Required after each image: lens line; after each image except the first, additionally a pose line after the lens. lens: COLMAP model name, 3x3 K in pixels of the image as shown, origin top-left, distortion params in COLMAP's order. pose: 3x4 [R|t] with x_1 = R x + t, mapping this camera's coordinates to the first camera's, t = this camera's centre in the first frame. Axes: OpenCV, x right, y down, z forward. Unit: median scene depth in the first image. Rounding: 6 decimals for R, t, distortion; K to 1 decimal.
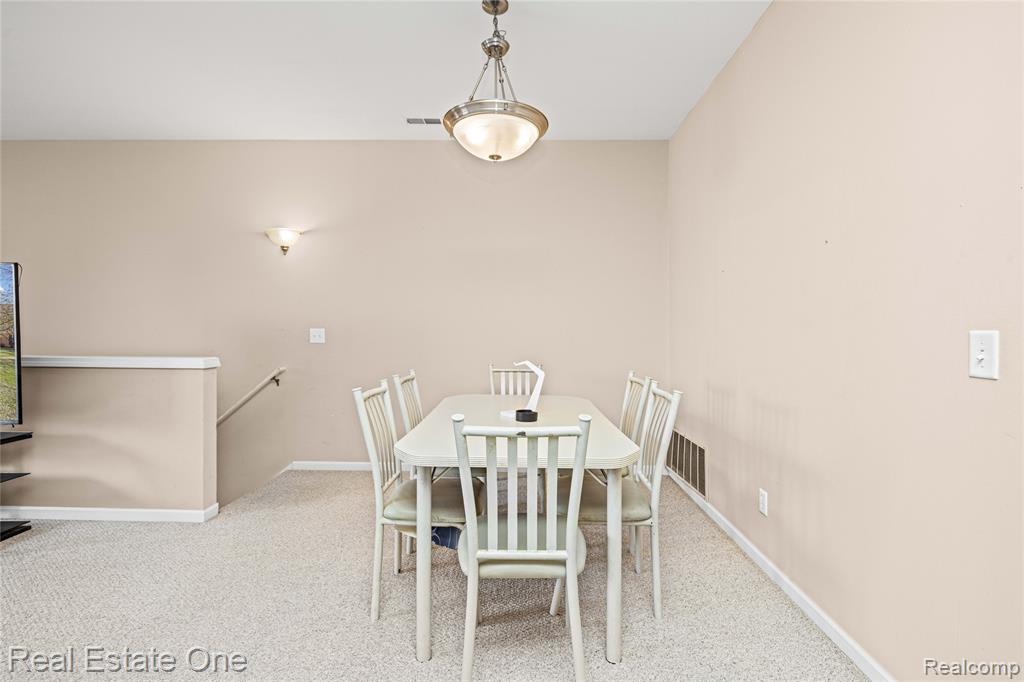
lens RADIAL K [[478.4, 0, 511.0], [0, 478.4, 338.8], [0, 0, 1]] dist [-0.002308, -0.001229]
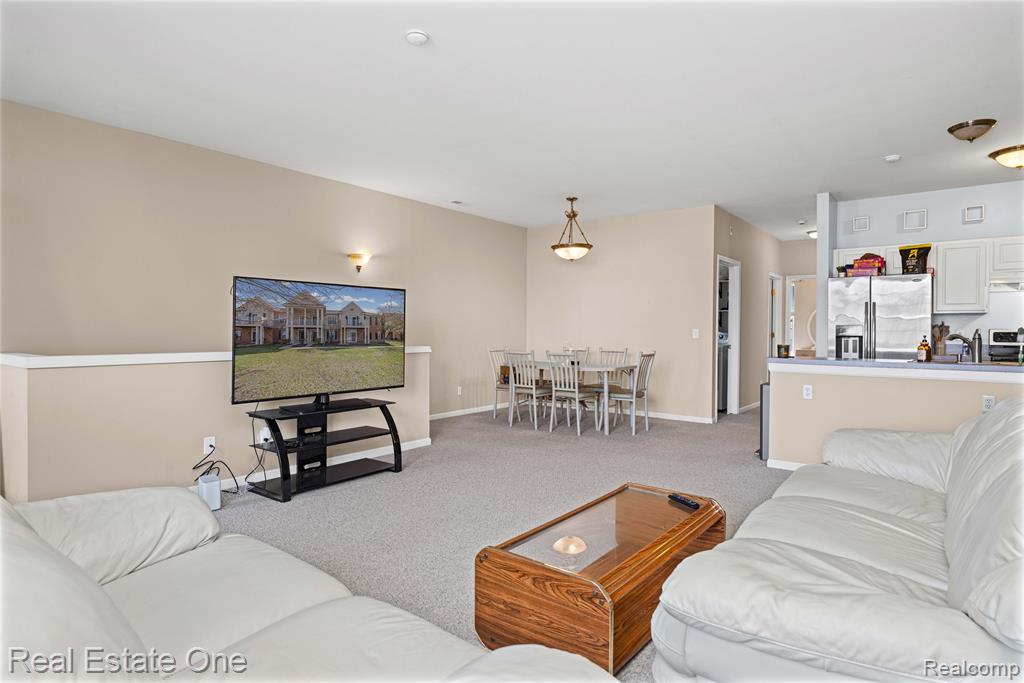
lens RADIAL K [[547.9, 0, 541.6], [0, 547.9, 325.3], [0, 0, 1]] dist [0.024169, 0.002057]
pose [[0.572905, 0.002881, 0.819617, -2.096626], [0.013618, 0.999822, -0.013033, -0.001467], [-0.819509, 0.018628, 0.572764, -0.427712]]
